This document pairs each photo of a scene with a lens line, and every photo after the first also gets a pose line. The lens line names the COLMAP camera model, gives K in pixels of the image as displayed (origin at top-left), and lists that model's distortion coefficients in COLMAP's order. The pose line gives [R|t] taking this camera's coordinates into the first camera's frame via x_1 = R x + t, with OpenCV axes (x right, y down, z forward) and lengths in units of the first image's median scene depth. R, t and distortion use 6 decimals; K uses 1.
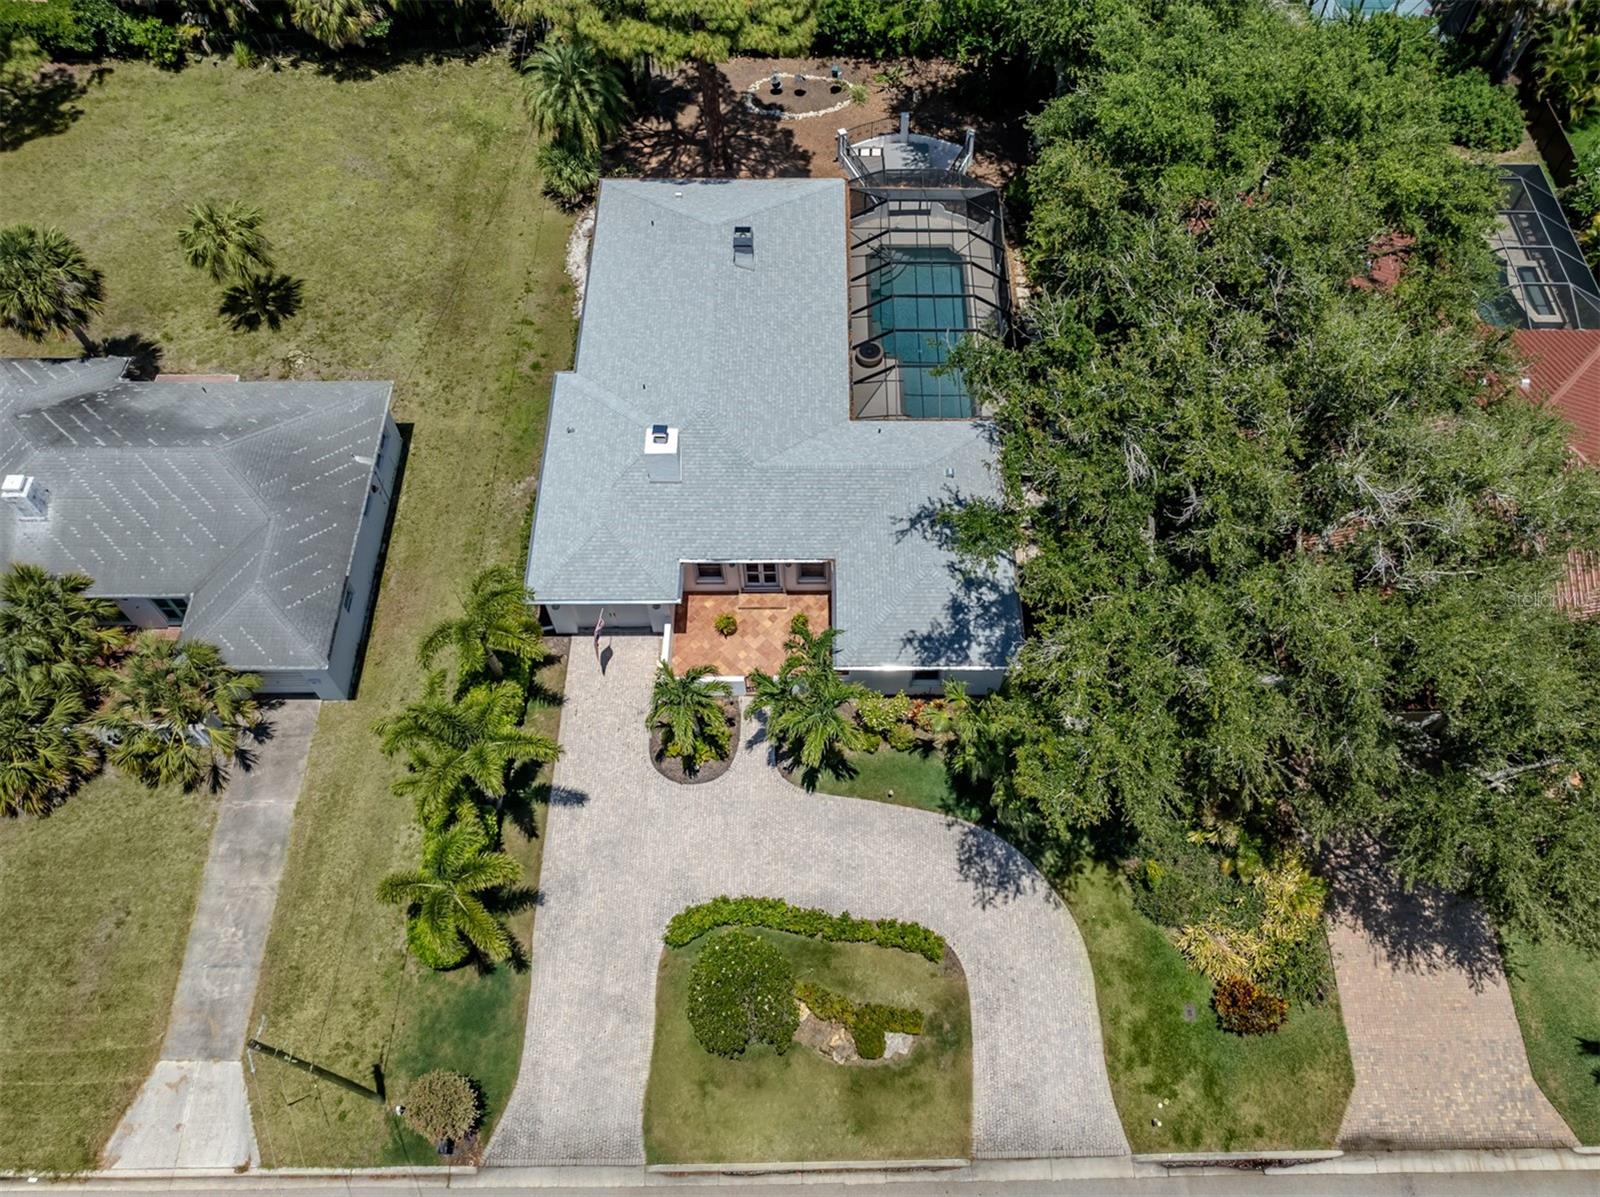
lens RADIAL K [[1200.2, 0, 829.4], [0, 1200.2, 603.0], [0, 0, 1]] dist [-0.020308, 0.005429]
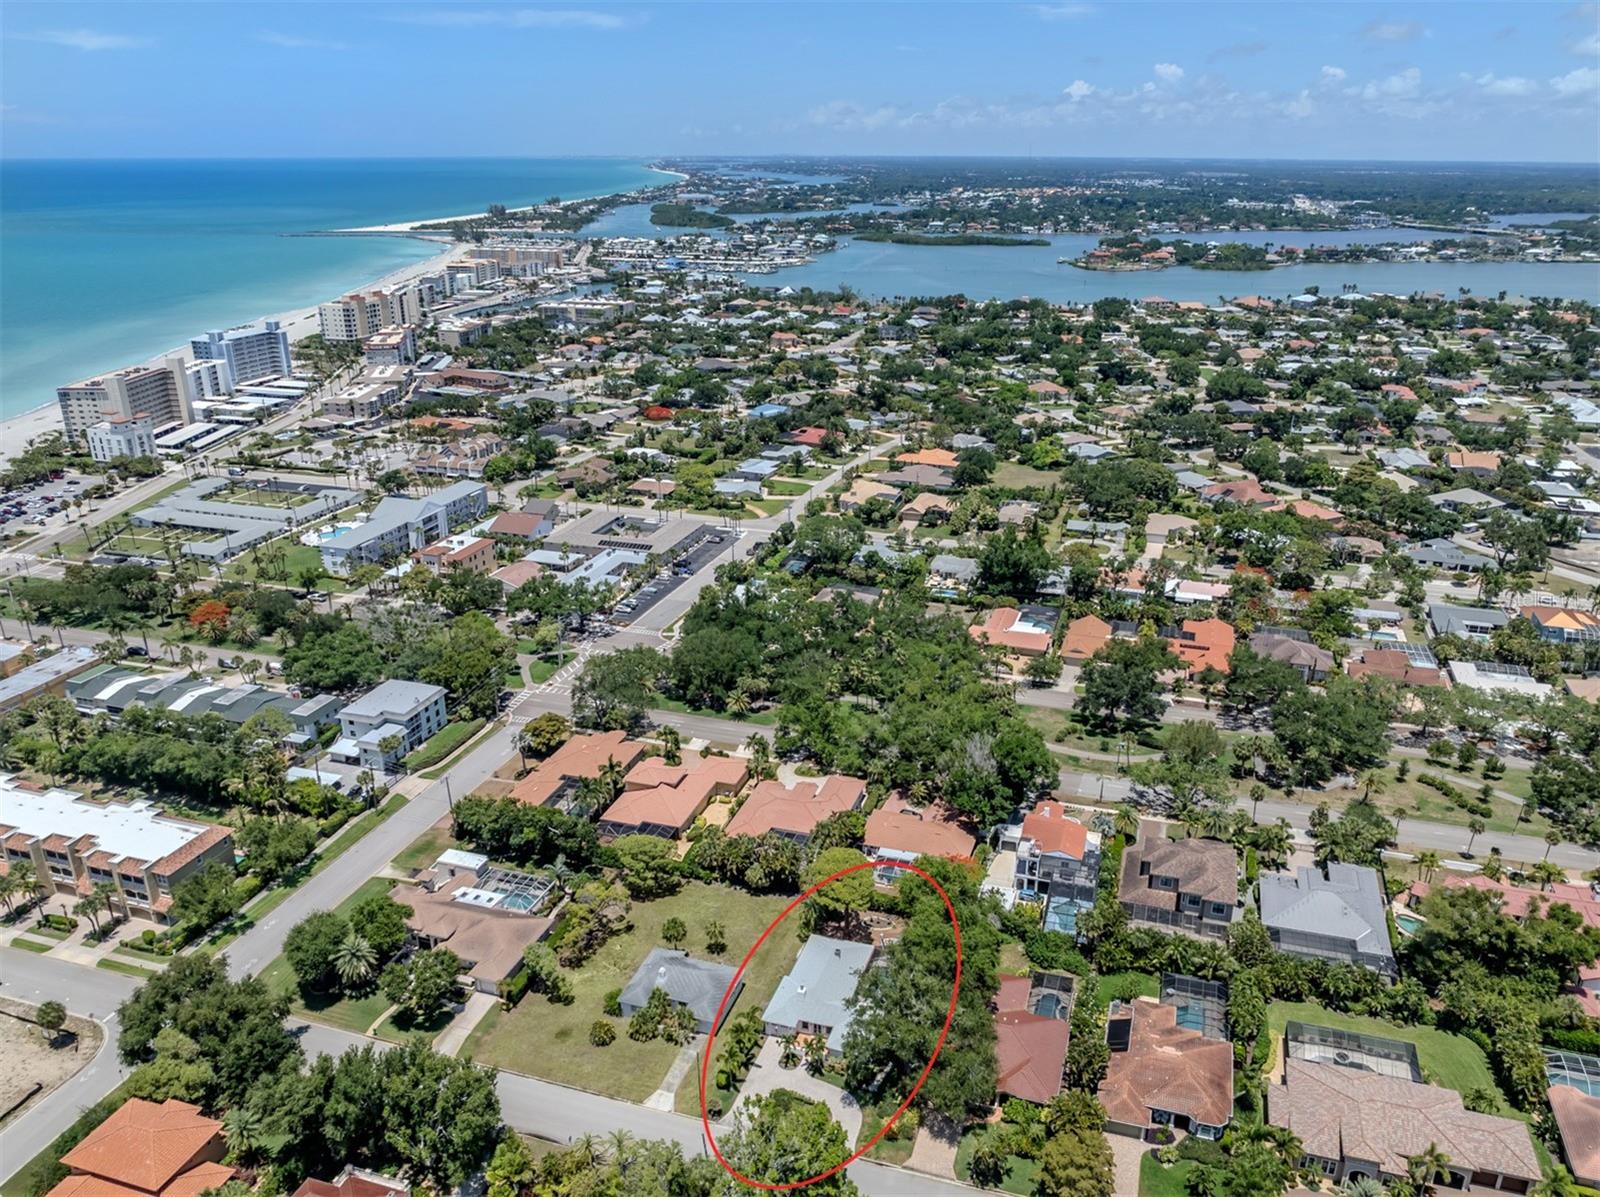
lens RADIAL K [[1200.2, 0, 829.4], [0, 1200.2, 603.0], [0, 0, 1]] dist [-0.020308, 0.005429]
pose [[0.950939, 0.095522, -0.294263, 1.090111], [-0.256519, 0.775168, -0.577333, 1.247970], [0.172955, 0.624492, 0.761640, -3.128921]]
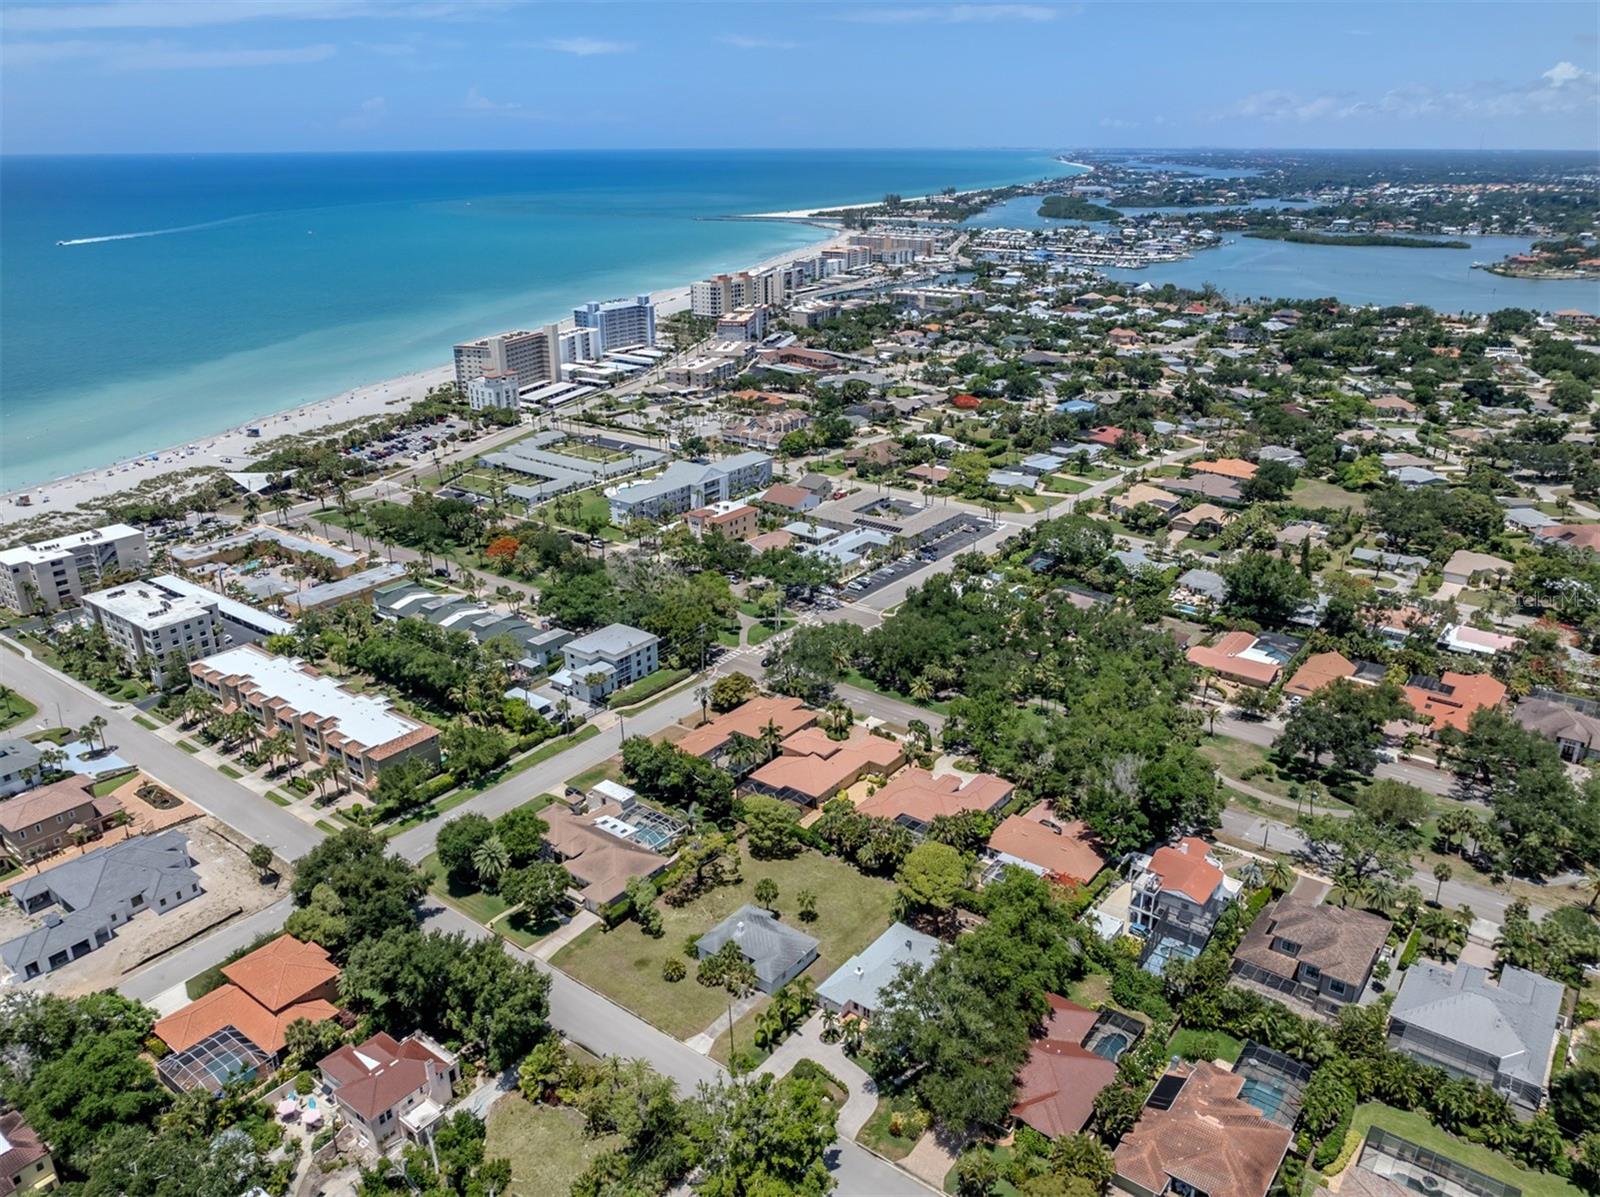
lens RADIAL K [[1181.4, 0, 800.0], [0, 1181.4, 598.5], [0, 0, 1]] dist [-0.025098, 0.016112]
pose [[0.788318, 0.205309, -0.580002, 1.908969], [-0.517048, 0.732018, -0.443634, 0.888829], [0.333490, 0.649614, 0.683217, -2.894267]]
